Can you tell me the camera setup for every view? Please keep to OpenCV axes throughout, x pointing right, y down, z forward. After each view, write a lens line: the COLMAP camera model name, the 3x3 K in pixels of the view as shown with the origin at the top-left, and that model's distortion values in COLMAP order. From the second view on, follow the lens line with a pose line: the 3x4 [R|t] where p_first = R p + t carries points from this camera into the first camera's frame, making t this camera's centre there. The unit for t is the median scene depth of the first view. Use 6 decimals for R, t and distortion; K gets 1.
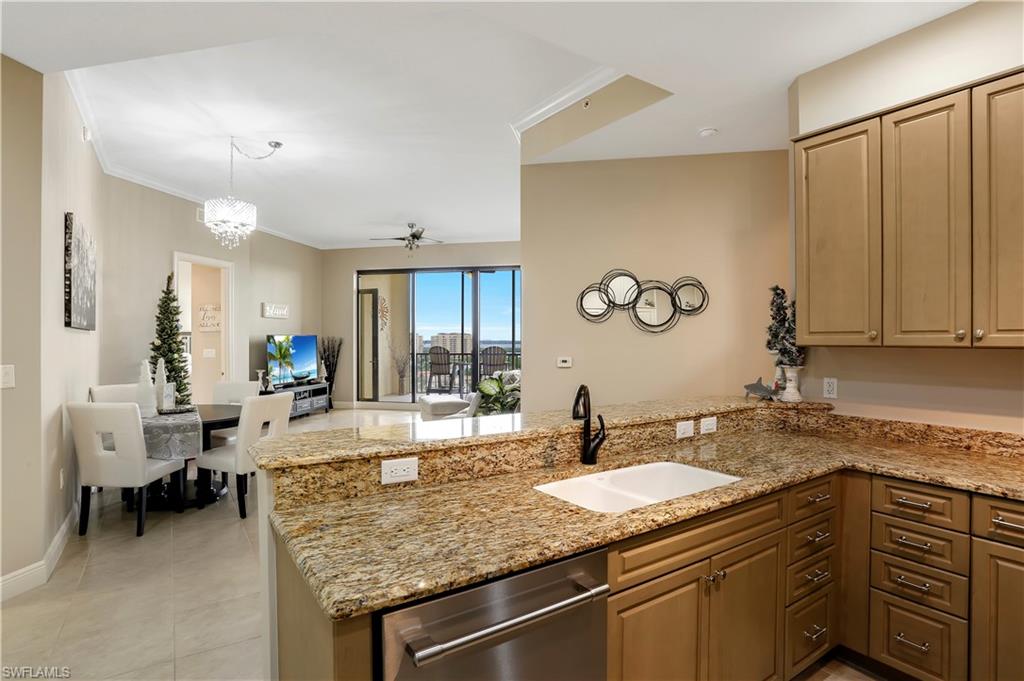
lens RADIAL K [[511.6, 0, 537.2], [0, 511.6, 338.6], [0, 0, 1]] dist [-0.037754, 0.014067]
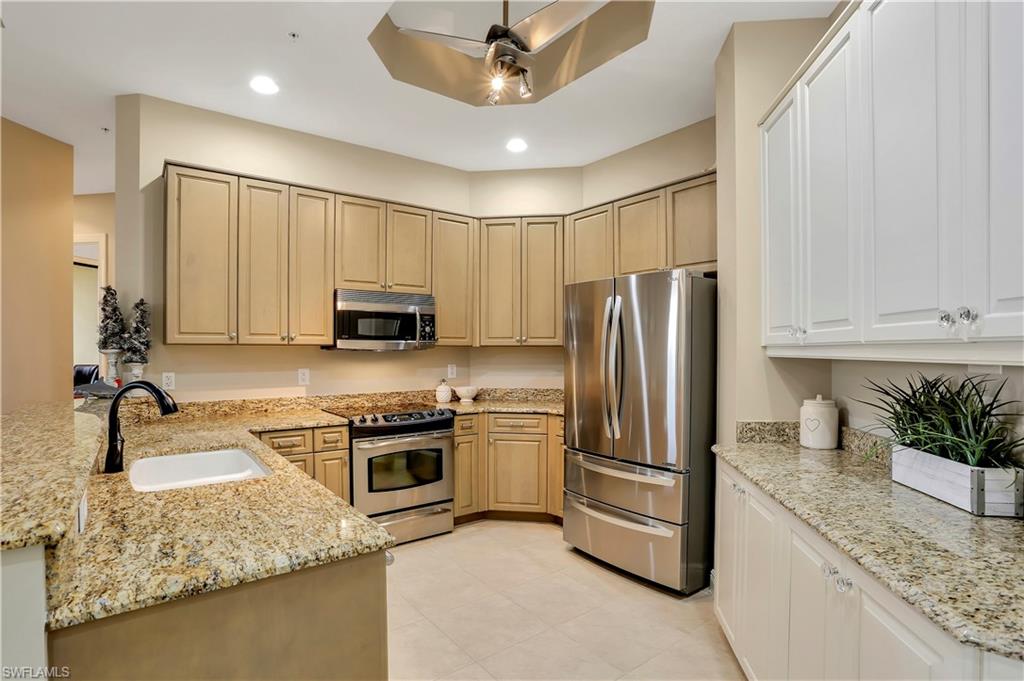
lens RADIAL K [[511.6, 0, 502.9], [0, 511.6, 345.8], [0, 0, 1]] dist [-0.037754, 0.014067]
pose [[-0.055320, 0.011089, 0.998407, -0.821454], [0.002601, 0.999937, -0.010962, 0.041540], [-0.998465, 0.001991, -0.055345, 0.397174]]
